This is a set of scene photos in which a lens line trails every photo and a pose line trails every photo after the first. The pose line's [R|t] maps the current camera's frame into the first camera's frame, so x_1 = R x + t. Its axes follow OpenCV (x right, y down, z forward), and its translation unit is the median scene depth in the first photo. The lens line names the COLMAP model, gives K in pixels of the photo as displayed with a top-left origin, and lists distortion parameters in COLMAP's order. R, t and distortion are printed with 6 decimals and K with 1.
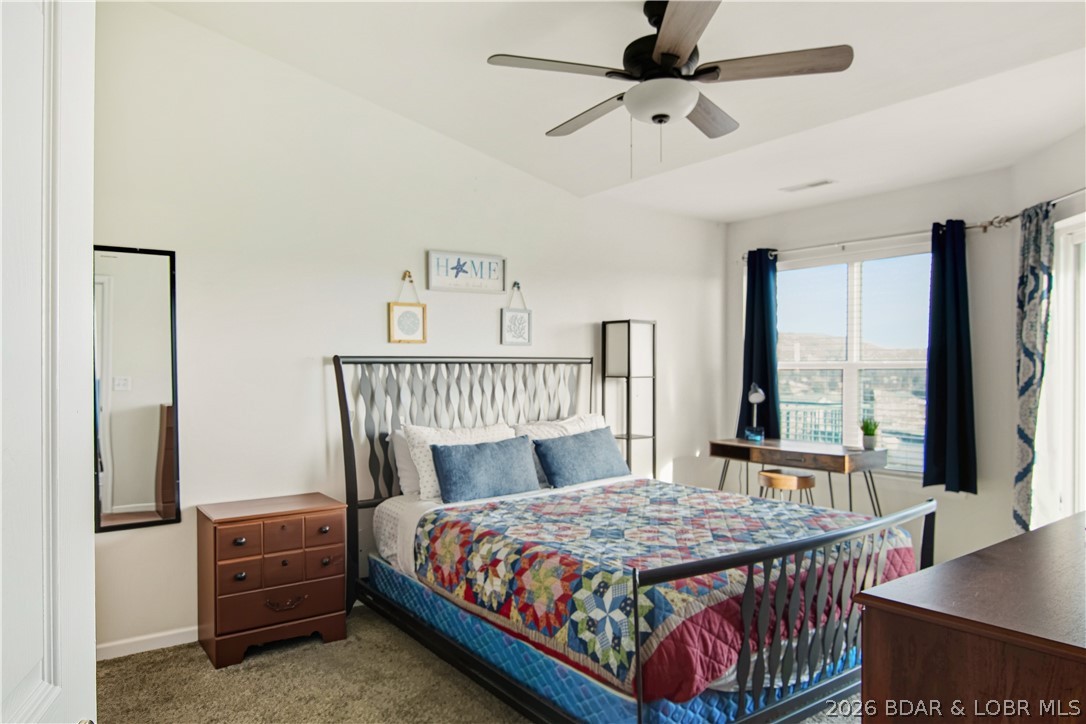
lens RADIAL K [[691.1, 0, 543.0], [0, 691.1, 362.0], [0, 0, 1]] dist [0.010514, -0.029608]
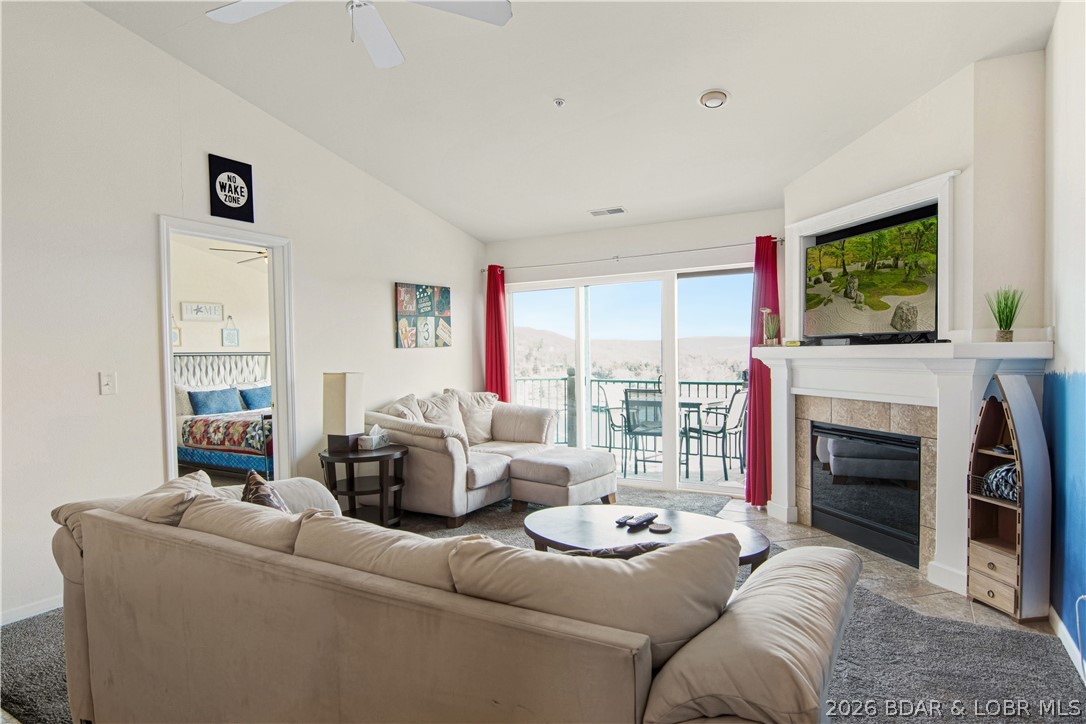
lens RADIAL K [[609.2, 0, 544.6], [0, 609.2, 382.2], [0, 0, 1]] dist [0.000799, -0.019819]
pose [[0.920268, -0.030289, 0.390115, 0.137479], [0.012109, 0.998726, 0.048978, 0.005031], [-0.391101, -0.040349, 0.919463, -1.278217]]
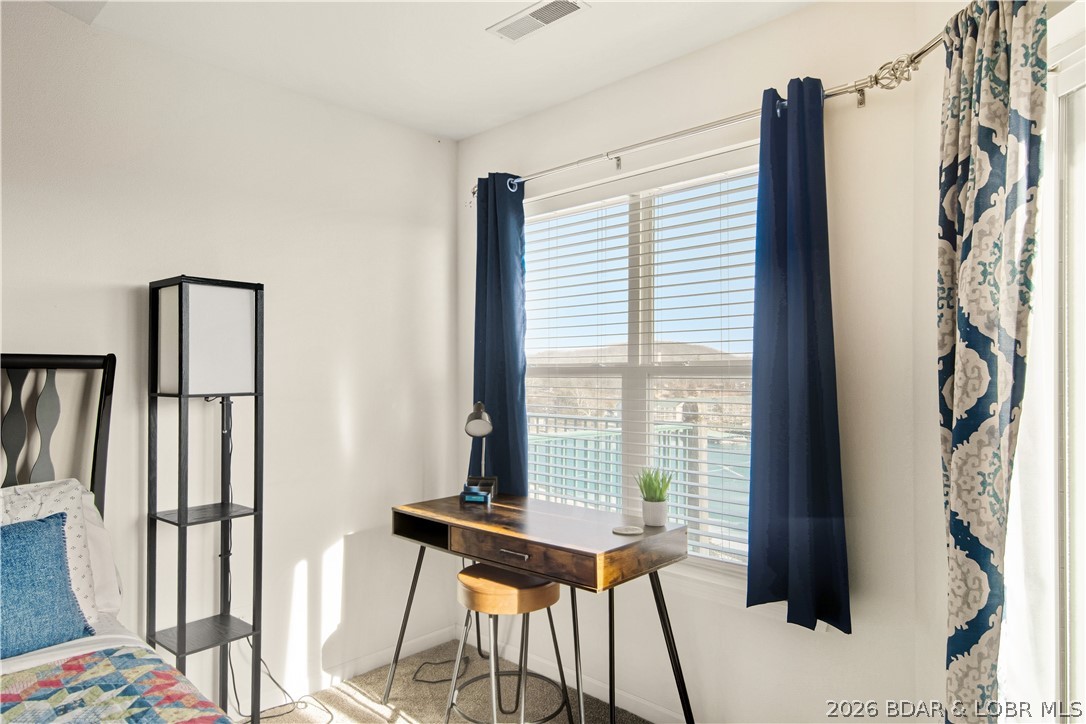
lens RADIAL K [[685.6, 0, 526.0], [0, 685.6, 367.2], [0, 0, 1]] dist [0.036464, -0.000637]
pose [[0.986262, -0.000998, 0.165184, 0.365802], [0.001655, 0.999991, -0.003843, 0.004977], [-0.165179, 0.004063, 0.986255, 0.627355]]
